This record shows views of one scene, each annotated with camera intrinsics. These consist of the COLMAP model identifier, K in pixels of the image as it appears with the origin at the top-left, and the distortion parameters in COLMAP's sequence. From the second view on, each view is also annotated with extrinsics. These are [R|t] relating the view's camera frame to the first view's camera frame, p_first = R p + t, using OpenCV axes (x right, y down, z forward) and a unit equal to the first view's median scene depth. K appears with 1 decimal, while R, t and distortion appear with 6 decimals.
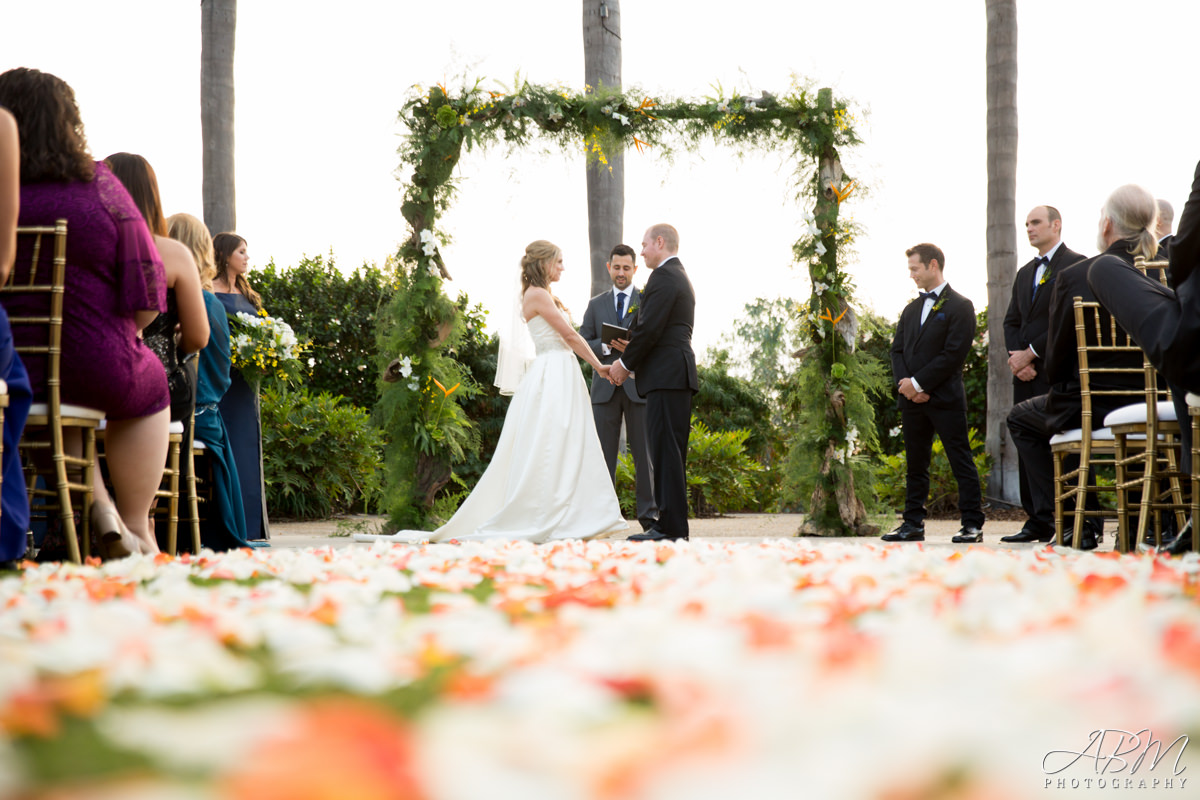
lens RADIAL K [[1981.2, 0, 602.8], [0, 1981.2, 399.8], [0, 0, 1]] dist [0.269389, -0.018167]
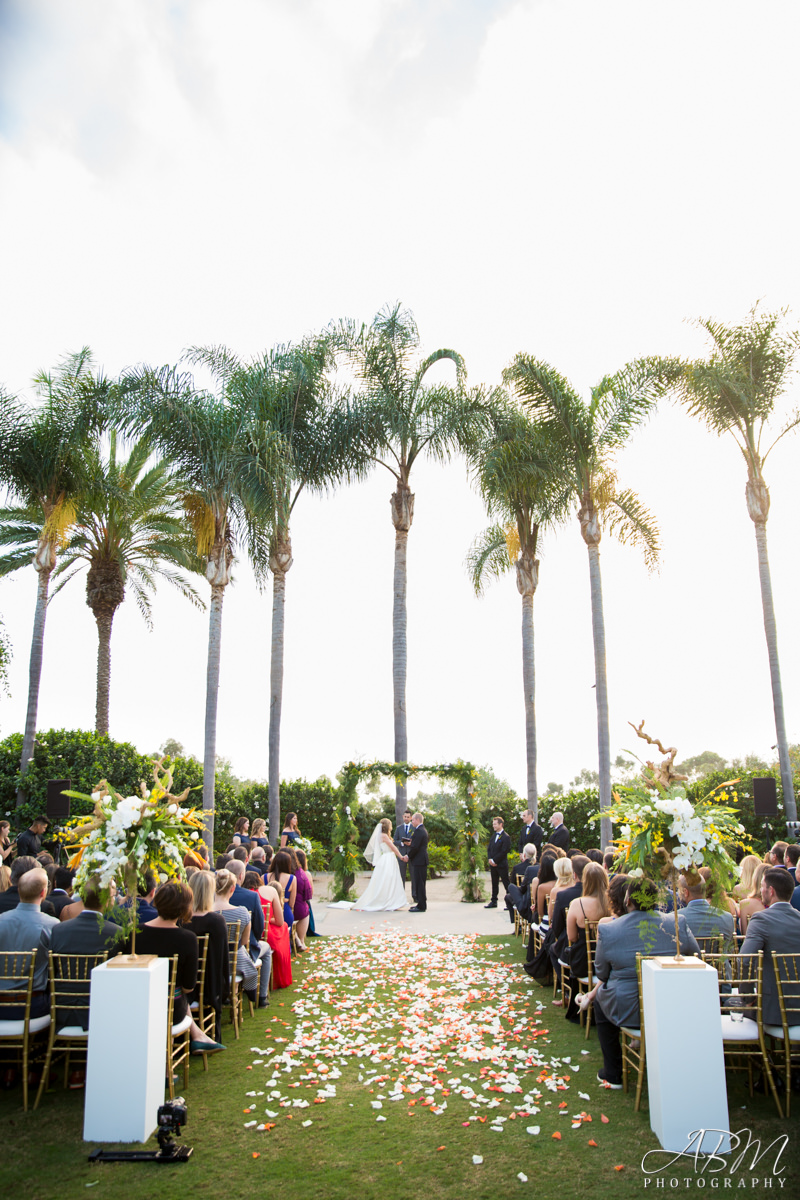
lens RADIAL K [[928.2, 0, 400.0], [0, 928.2, 600.0], [0, 0, 1]] dist [-0.057035, 0.000068]
pose [[0.999977, 0.005033, 0.004614, -0.010852], [-0.004223, 0.986894, -0.161313, -0.174624], [-0.005365, 0.161290, 0.986893, -0.566772]]
